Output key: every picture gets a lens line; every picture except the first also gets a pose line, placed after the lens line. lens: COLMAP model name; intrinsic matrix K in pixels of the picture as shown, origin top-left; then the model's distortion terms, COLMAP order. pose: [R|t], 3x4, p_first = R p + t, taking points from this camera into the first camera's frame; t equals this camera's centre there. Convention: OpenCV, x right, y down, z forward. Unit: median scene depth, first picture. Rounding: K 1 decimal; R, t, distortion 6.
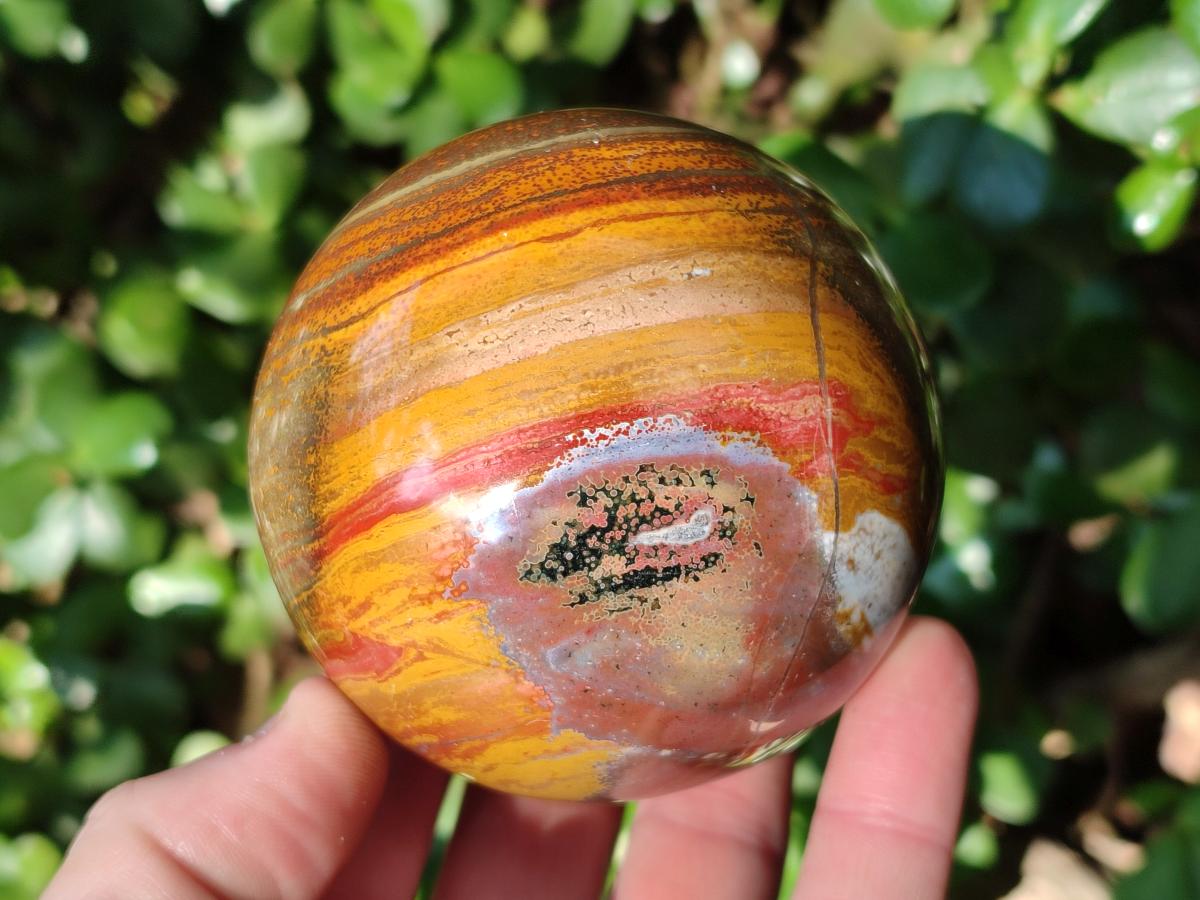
lens RADIAL K [[1790.6, 0, 571.9], [0, 1790.6, 430.5], [0, 0, 1]] dist [0.206743, 0.000000]
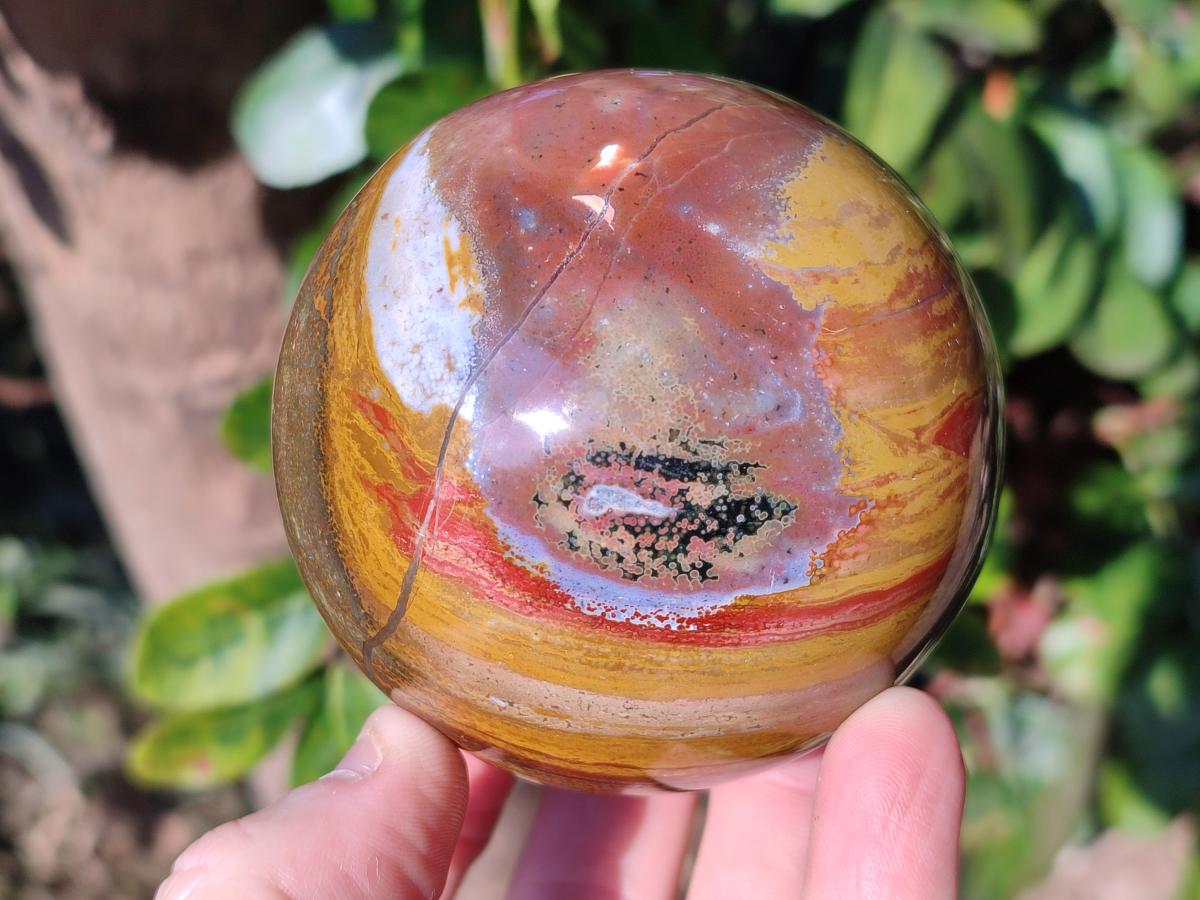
lens RADIAL K [[1790.6, 0, 595.8], [0, 1790.6, 452.4], [0, 0, 1]] dist [0.206743, 0.000000]
pose [[-0.928088, -0.316218, -0.196617, 0.261799], [0.367351, -0.863876, -0.344632, 0.391533], [-0.060873, -0.392076, 0.917916, 0.151050]]
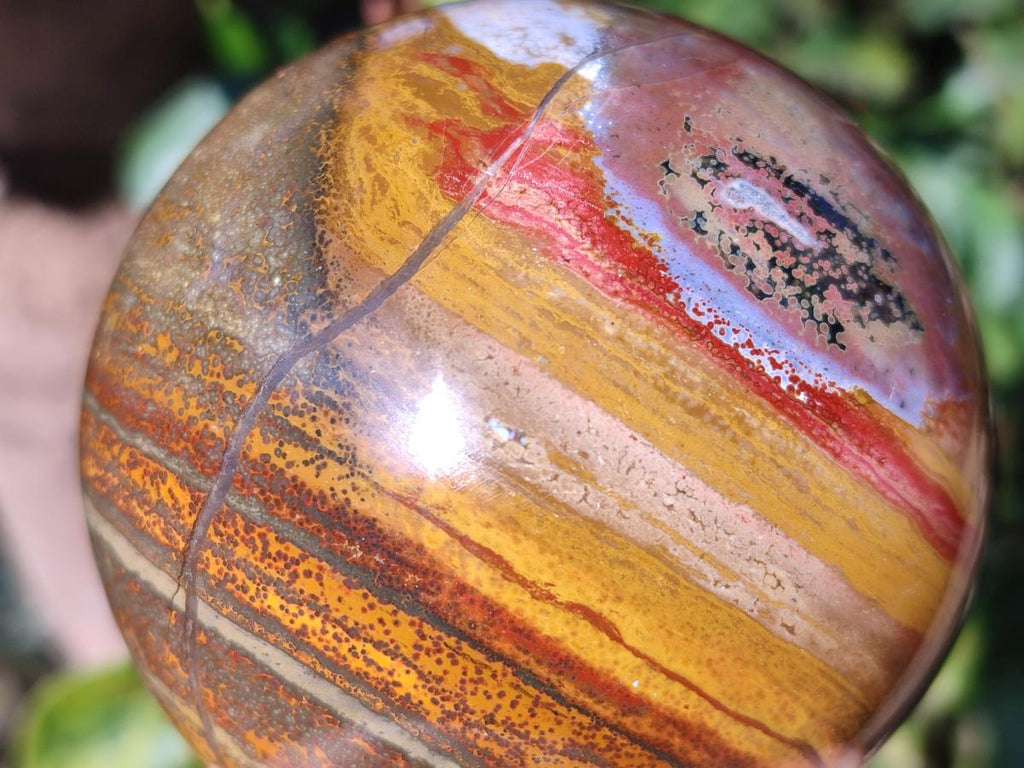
lens RADIAL K [[1528.0, 0, 494.3], [0, 1528.0, 401.6], [0, 0, 1]] dist [0.206743, 0.000000]
pose [[-0.662612, -0.732421, -0.156541, 0.173278], [0.611113, -0.649549, 0.452358, -0.346567], [-0.432997, 0.204074, 0.877991, 0.500775]]
